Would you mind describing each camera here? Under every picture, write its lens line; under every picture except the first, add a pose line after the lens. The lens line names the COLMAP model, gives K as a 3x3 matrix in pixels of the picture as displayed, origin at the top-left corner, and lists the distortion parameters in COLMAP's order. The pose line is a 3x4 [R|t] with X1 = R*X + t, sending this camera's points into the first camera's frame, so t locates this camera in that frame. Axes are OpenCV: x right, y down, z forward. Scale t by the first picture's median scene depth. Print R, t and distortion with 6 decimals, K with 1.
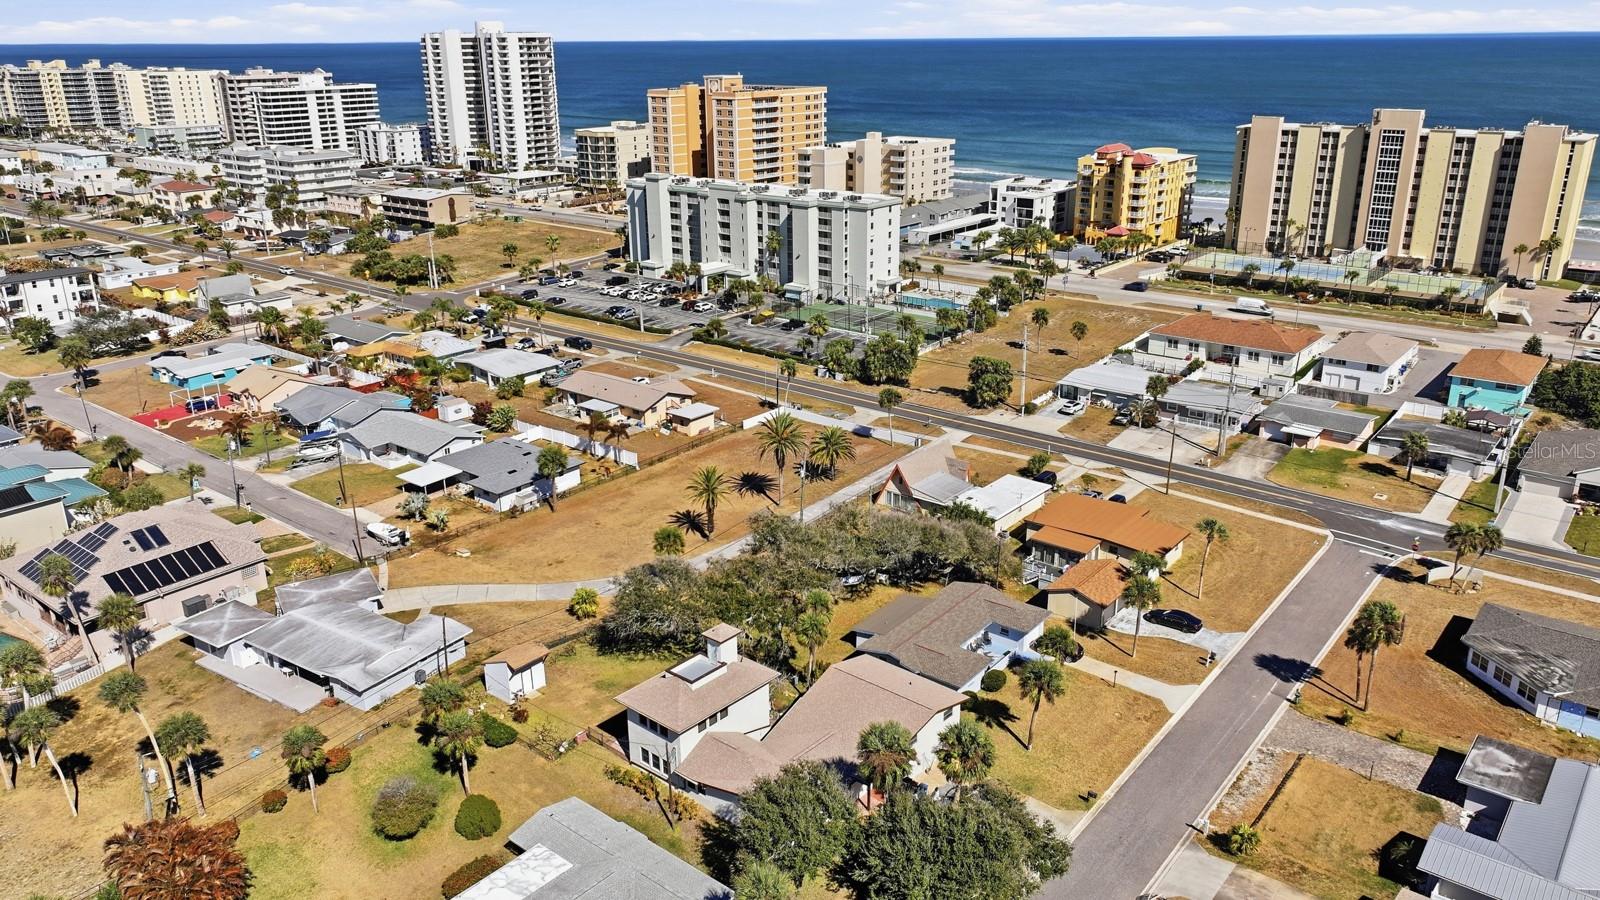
lens RADIAL K [[1161.7, 0, 812.5], [0, 1161.7, 450.9], [0, 0, 1]] dist [0.007420, 0.004340]
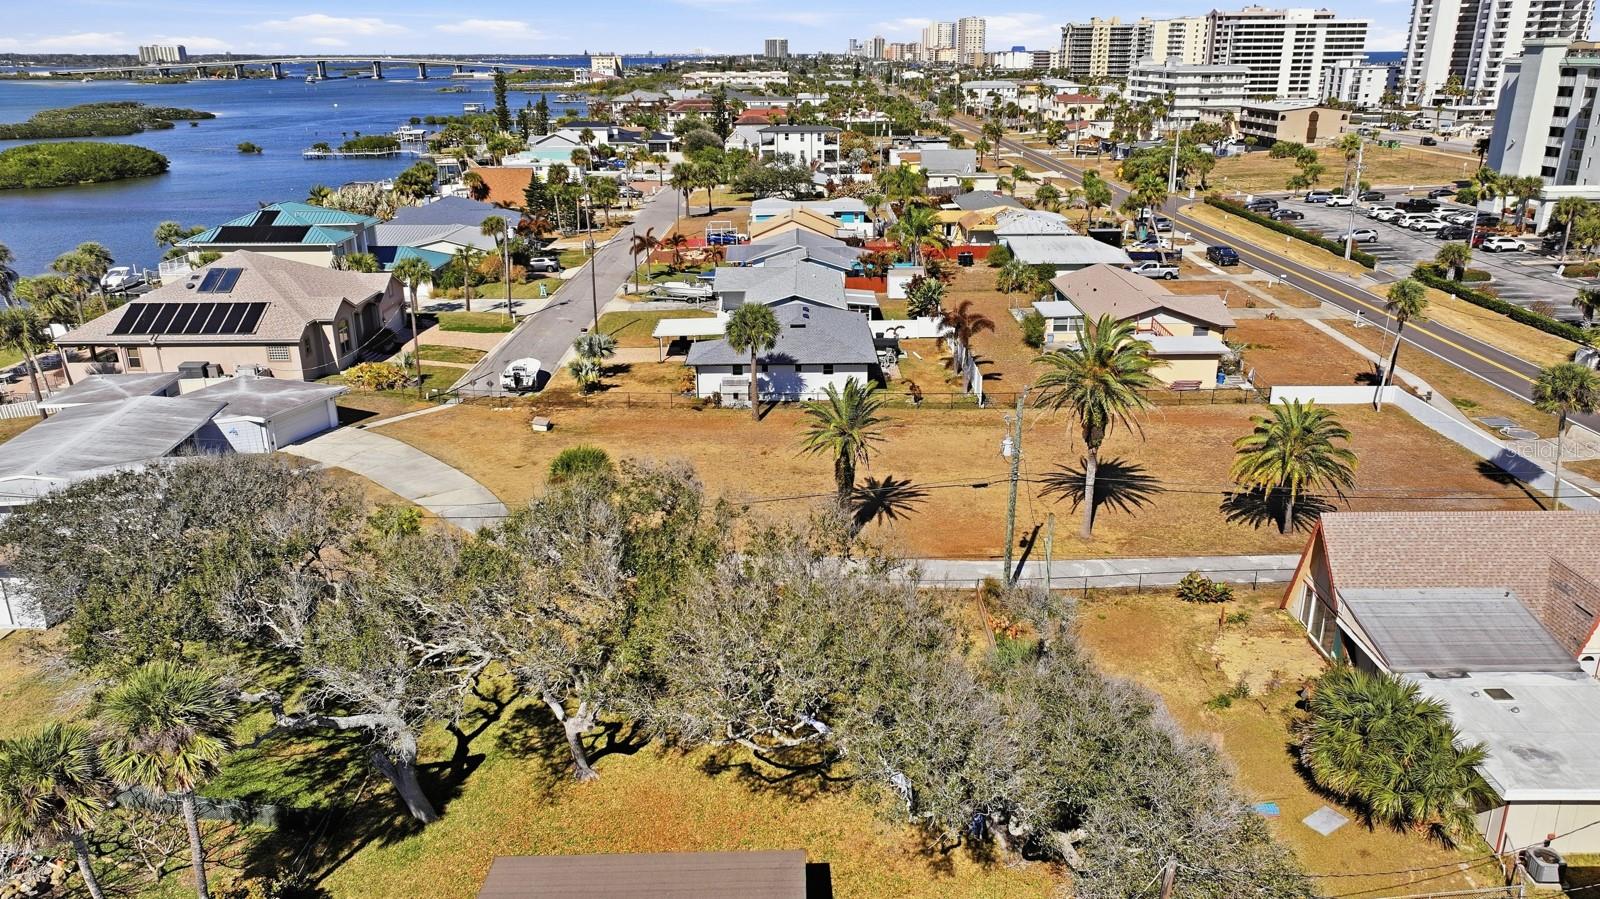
lens RADIAL K [[1129.6, 0, 813.7], [0, 1129.6, 452.4], [0, 0, 1]] dist [0.001120, 0.017024]
pose [[0.629424, 0.261389, -0.731779, 0.117272], [-0.259628, 0.958348, 0.119005, -0.003539], [0.732406, 0.115086, 0.671072, 0.358169]]
